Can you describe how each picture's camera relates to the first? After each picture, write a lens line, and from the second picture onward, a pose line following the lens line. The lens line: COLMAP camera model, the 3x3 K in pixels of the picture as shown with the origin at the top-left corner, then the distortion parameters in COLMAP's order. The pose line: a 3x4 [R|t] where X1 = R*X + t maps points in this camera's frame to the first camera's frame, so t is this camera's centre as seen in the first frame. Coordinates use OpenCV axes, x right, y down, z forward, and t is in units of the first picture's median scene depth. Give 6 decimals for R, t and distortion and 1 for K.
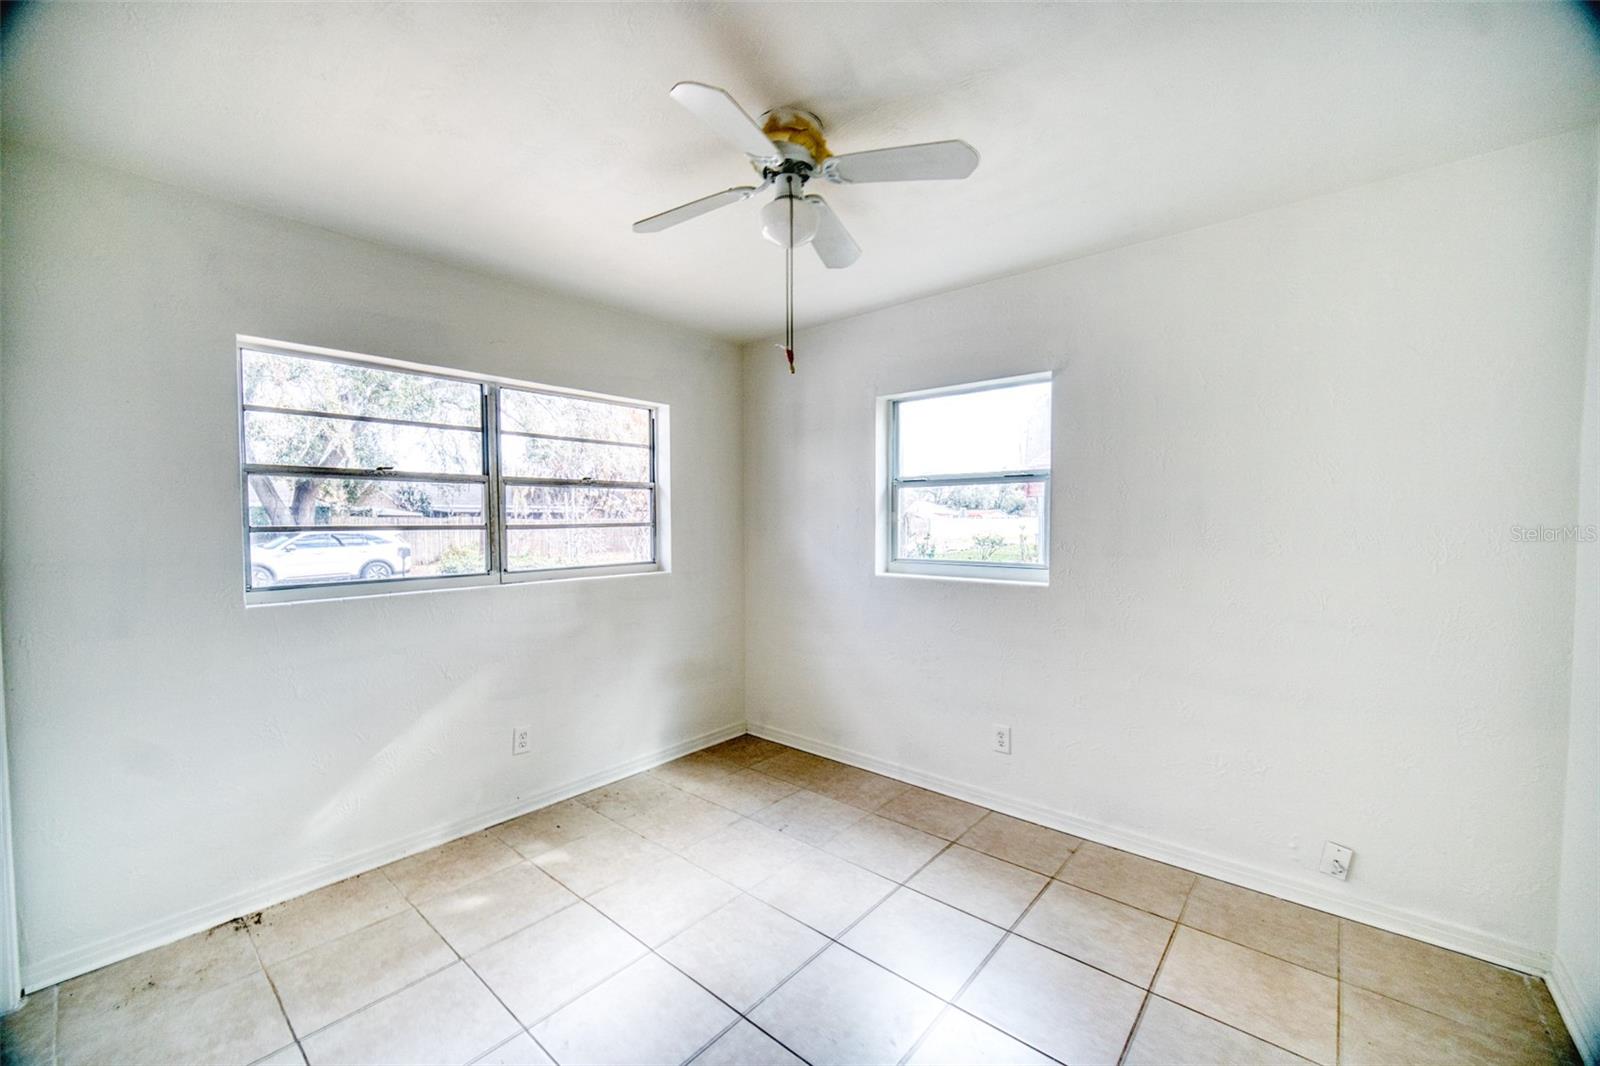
lens RADIAL K [[636.1, 0, 802.0], [0, 636.1, 543.5], [0, 0, 1]] dist [-0.001503, -0.000377]
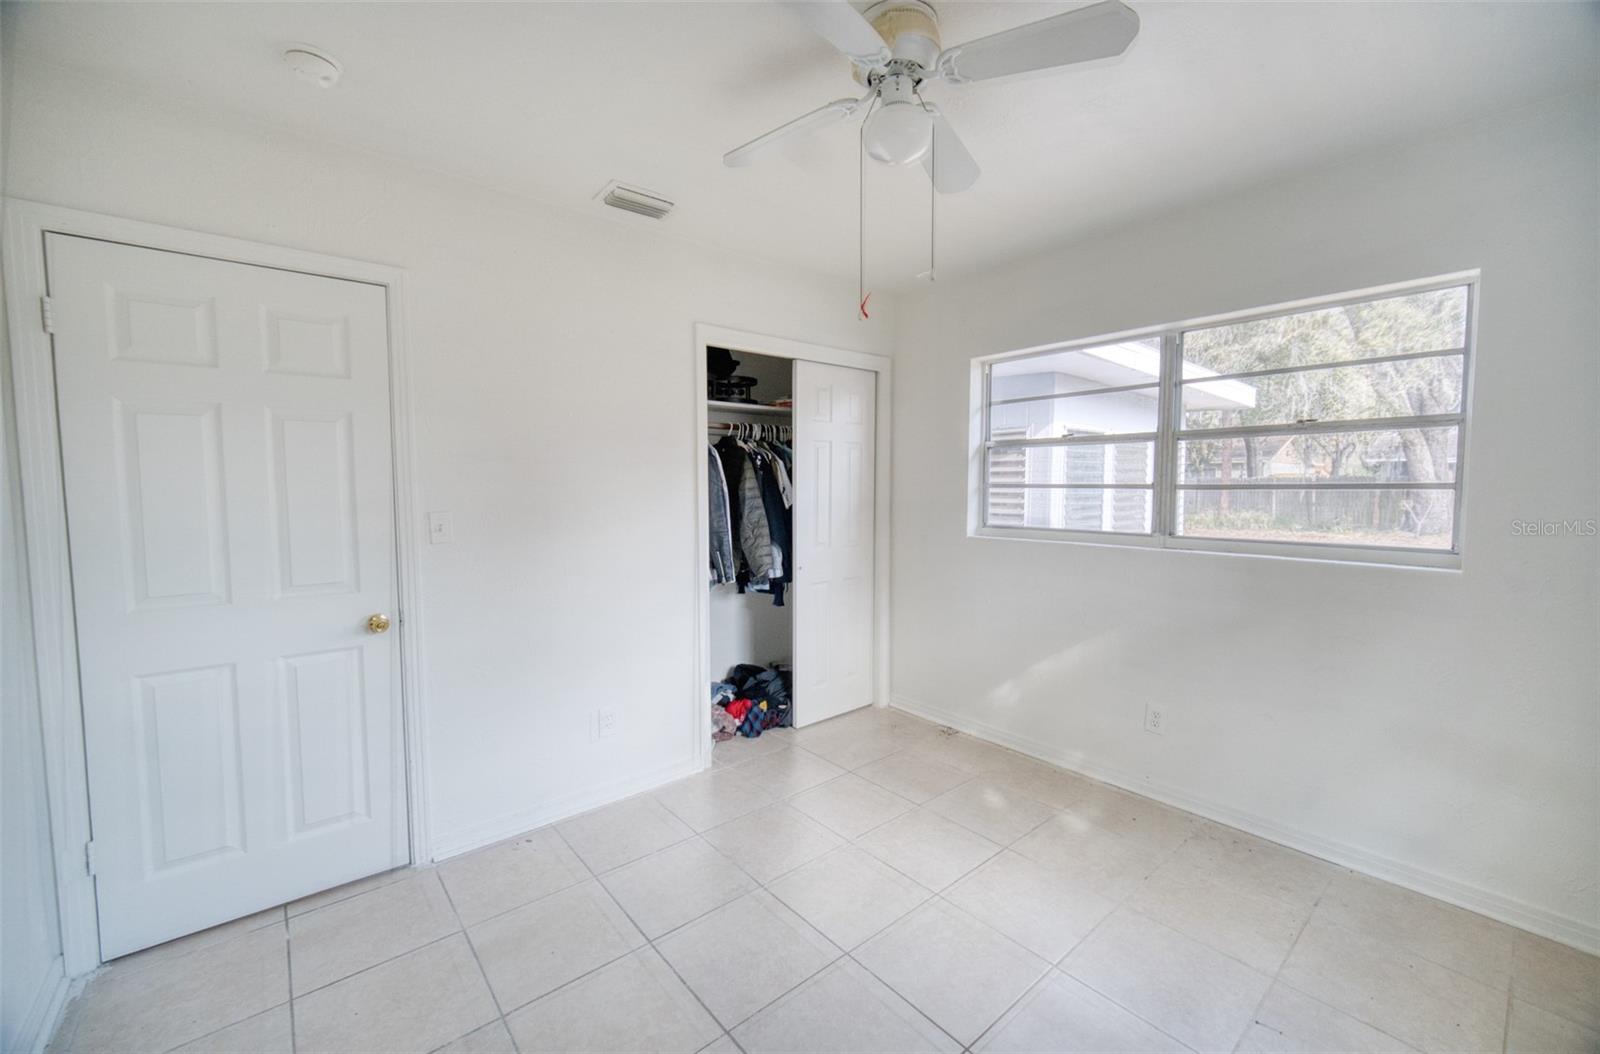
lens RADIAL K [[644.5, 0, 798.9], [0, 644.5, 523.3], [0, 0, 1]] dist [0.000730, 0.000055]
pose [[-0.166815, 0.066791, -0.983723, 0.551024], [-0.034309, 0.996706, 0.073490, -0.024061], [0.985391, 0.046010, -0.163974, 0.639408]]
